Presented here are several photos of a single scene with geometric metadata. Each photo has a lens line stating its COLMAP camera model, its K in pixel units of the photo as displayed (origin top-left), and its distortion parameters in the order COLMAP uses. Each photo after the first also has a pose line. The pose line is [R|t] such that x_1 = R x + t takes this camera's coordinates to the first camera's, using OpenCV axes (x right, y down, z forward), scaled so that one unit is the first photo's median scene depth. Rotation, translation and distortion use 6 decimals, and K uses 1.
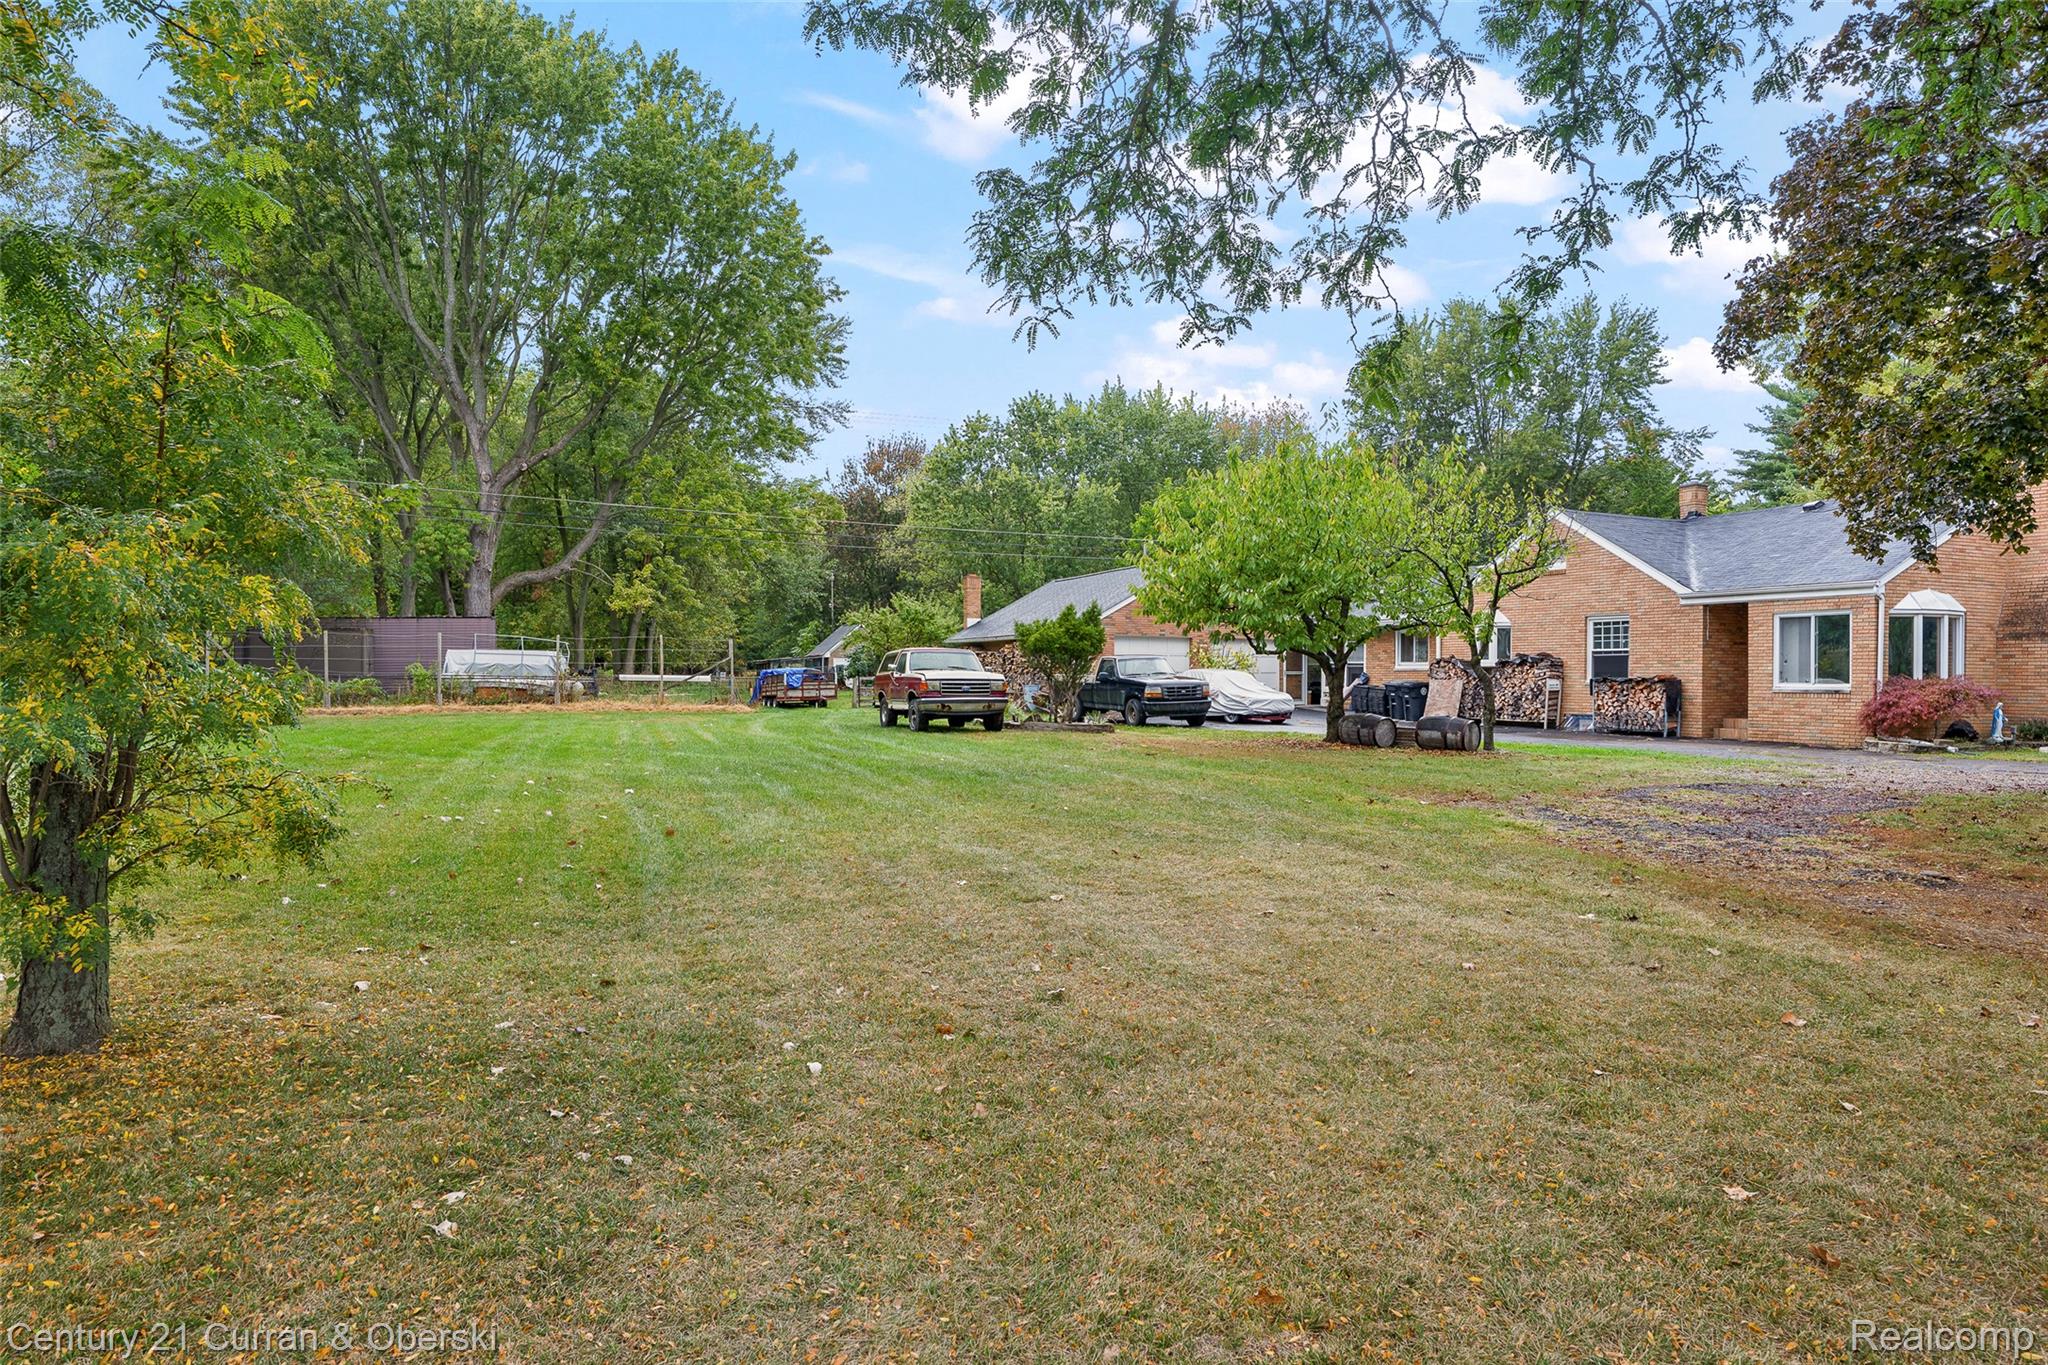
lens RADIAL K [[1209.8, 0, 1010.4], [0, 1209.8, 643.9], [0, 0, 1]] dist [-0.000222, 0.000207]
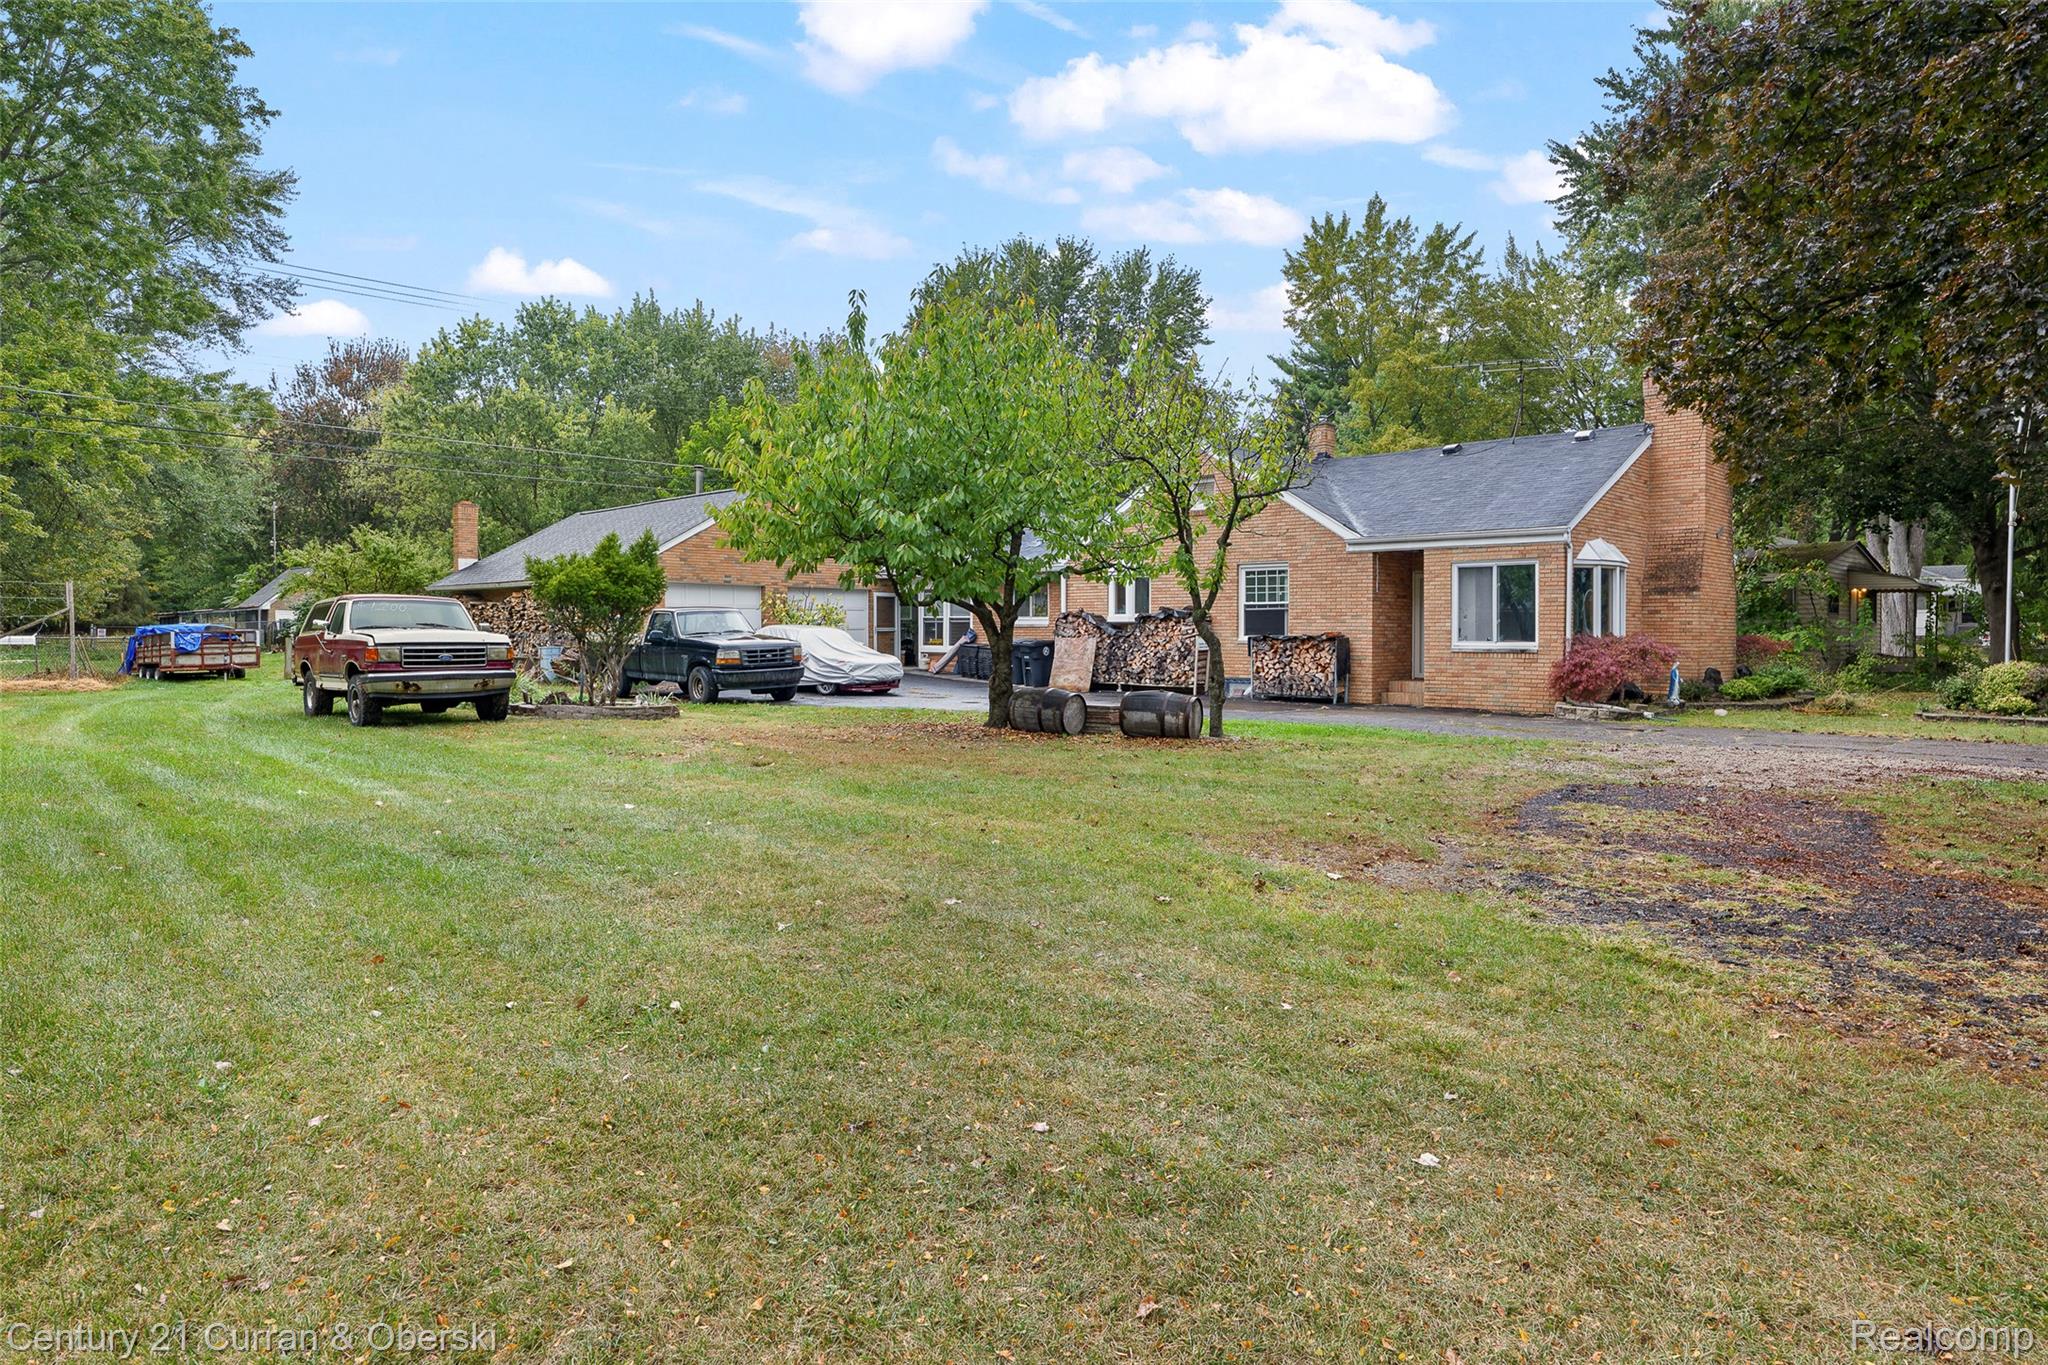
lens RADIAL K [[1209.8, 0, 1010.4], [0, 1209.8, 643.9], [0, 0, 1]] dist [-0.000222, 0.000207]
pose [[0.927033, -0.007221, 0.374911, 0.000680], [-0.007119, 0.999295, 0.036849, 0.003002], [-0.374913, -0.036829, 0.926328, 0.231537]]
